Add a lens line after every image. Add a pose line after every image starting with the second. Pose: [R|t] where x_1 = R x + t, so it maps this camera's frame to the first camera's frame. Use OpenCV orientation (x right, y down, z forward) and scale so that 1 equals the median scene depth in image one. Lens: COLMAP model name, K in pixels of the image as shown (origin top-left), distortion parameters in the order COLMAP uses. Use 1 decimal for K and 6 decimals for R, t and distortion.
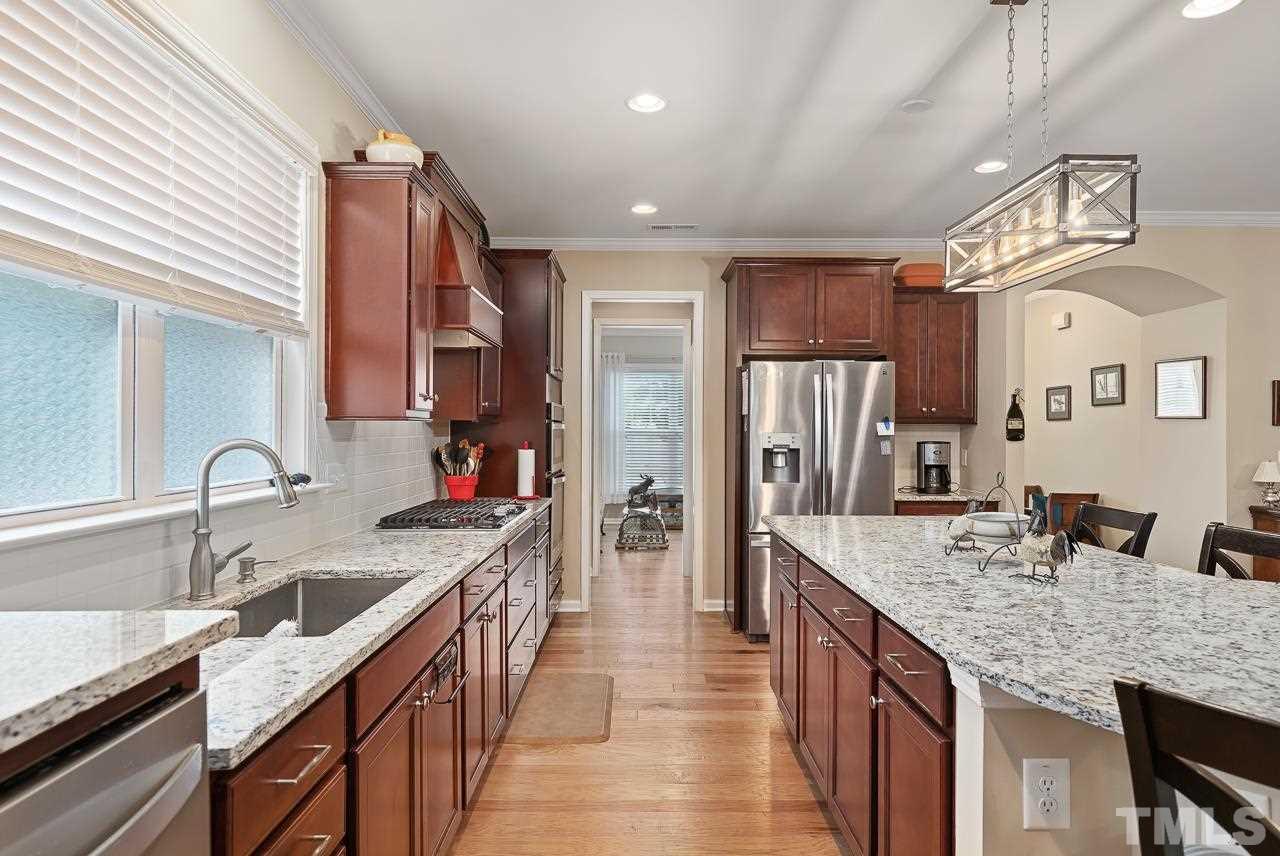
lens RADIAL K [[744.9, 0, 640.7], [0, 744.9, 431.3], [0, 0, 1]] dist [0.000270, -0.000558]
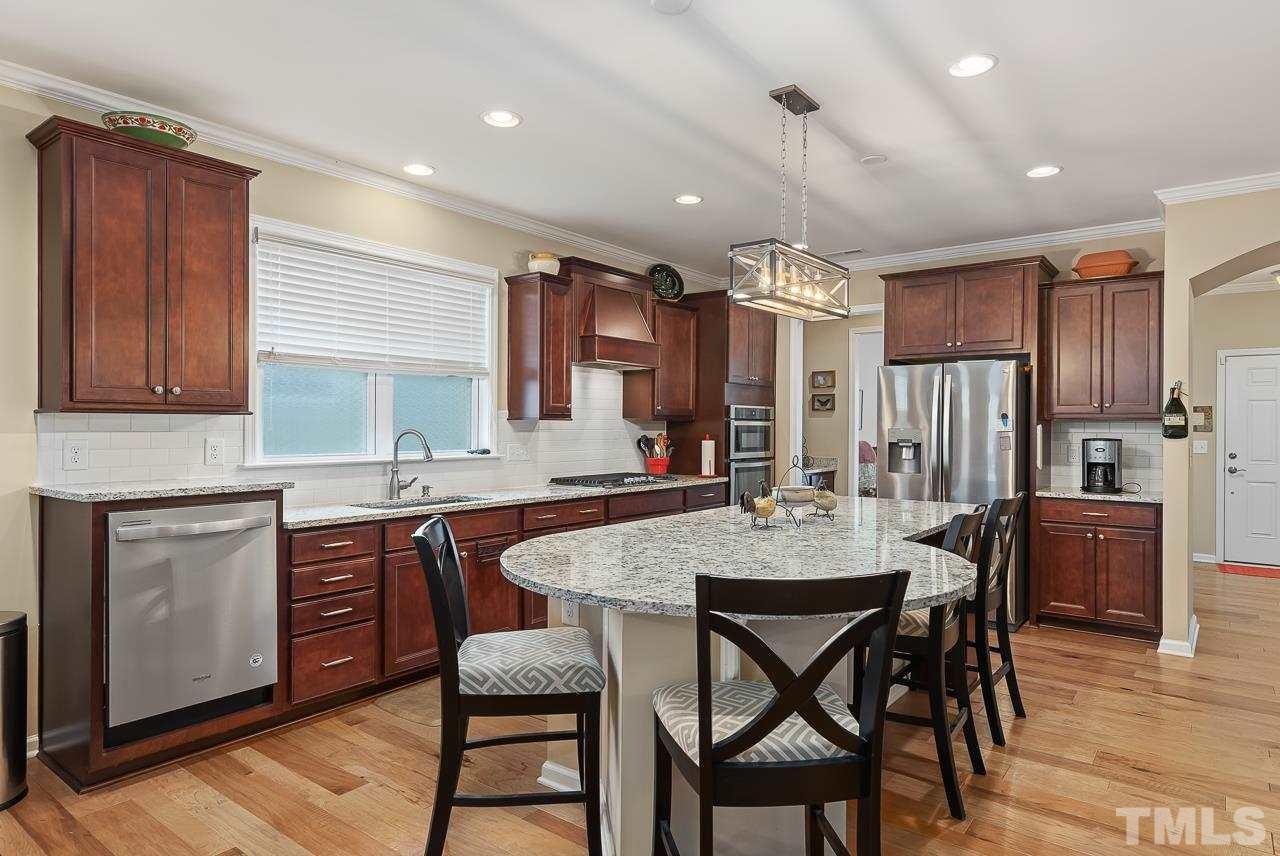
lens RADIAL K [[757.3, 0, 640.0], [0, 757.3, 432.9], [0, 0, 1]] dist [0.010184, -0.000147]
pose [[0.788790, 0.005785, -0.614636, 0.576523], [-0.002175, 0.999976, 0.006620, 0.001376], [0.614659, -0.003886, 0.788783, -0.150222]]
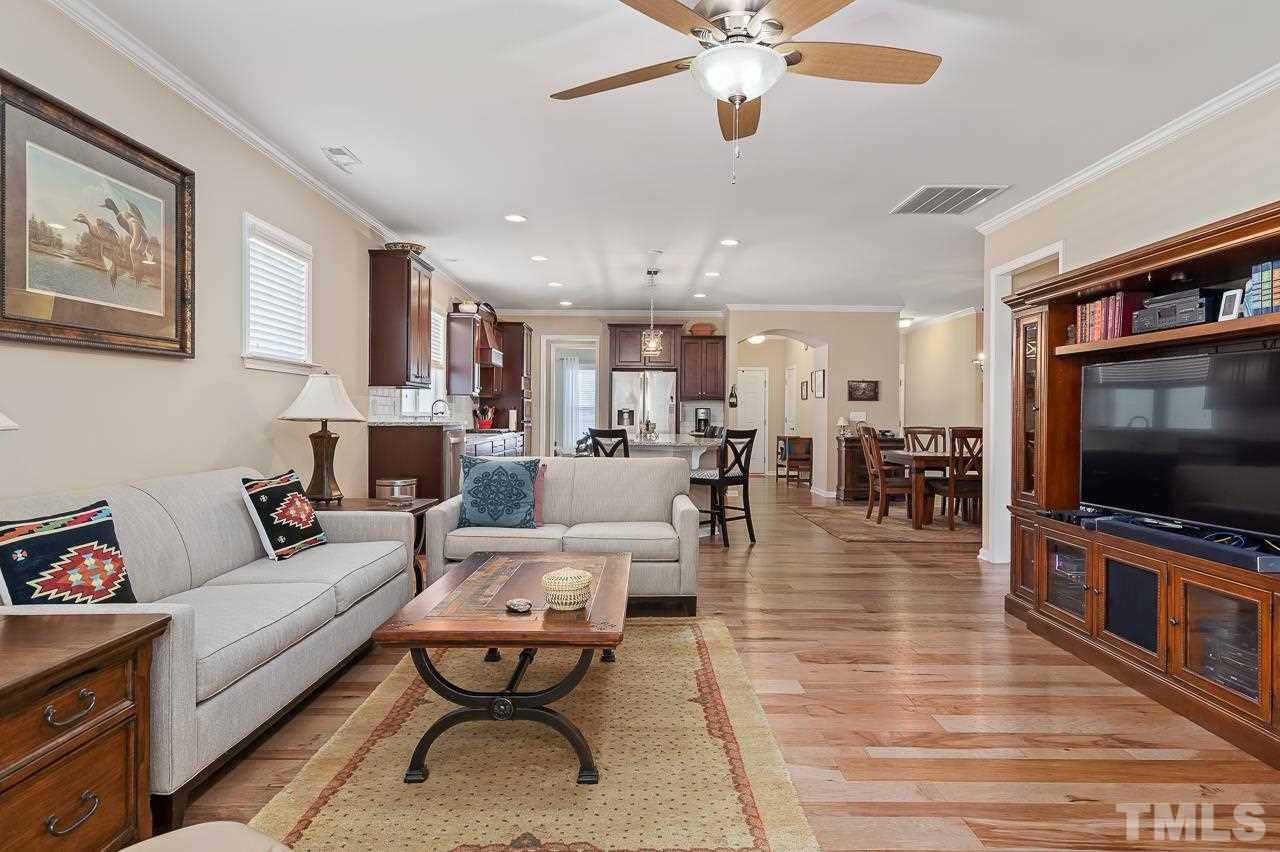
lens RADIAL K [[757.3, 0, 640.0], [0, 757.3, 430.9], [0, 0, 1]] dist [0.010184, -0.000147]
pose [[0.999975, 0.004000, 0.005790, 0.218704], [-0.004118, 0.999781, 0.020507, 0.038185], [-0.005706, -0.020530, 0.999773, -1.302135]]
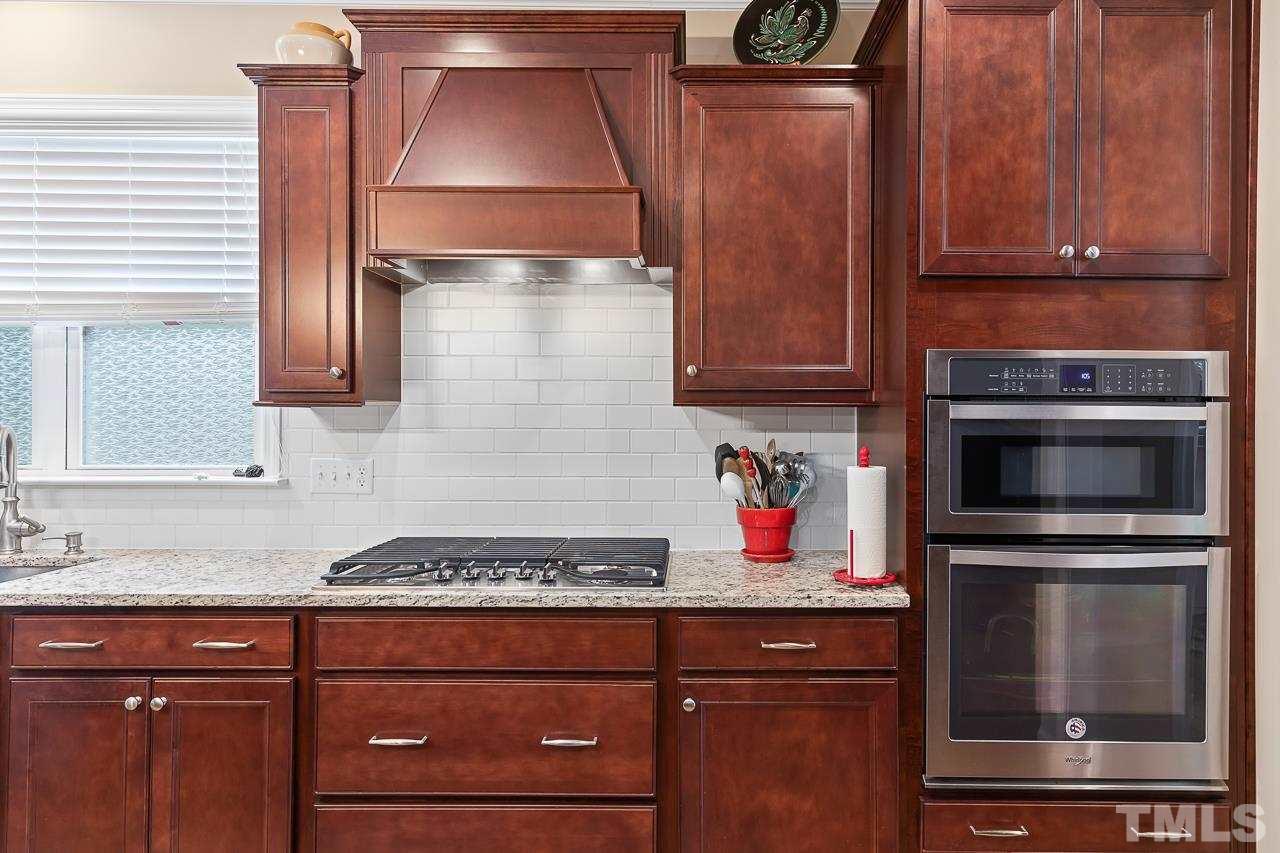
lens RADIAL K [[757.3, 0, 640.0], [0, 757.3, 431.4], [0, 0, 1]] dist [0.010184, -0.000147]
pose [[0.004056, 0.002069, -0.999990, 0.280472], [-0.008527, 0.999962, 0.002034, 0.004008], [0.999955, 0.008518, 0.004073, 0.830599]]
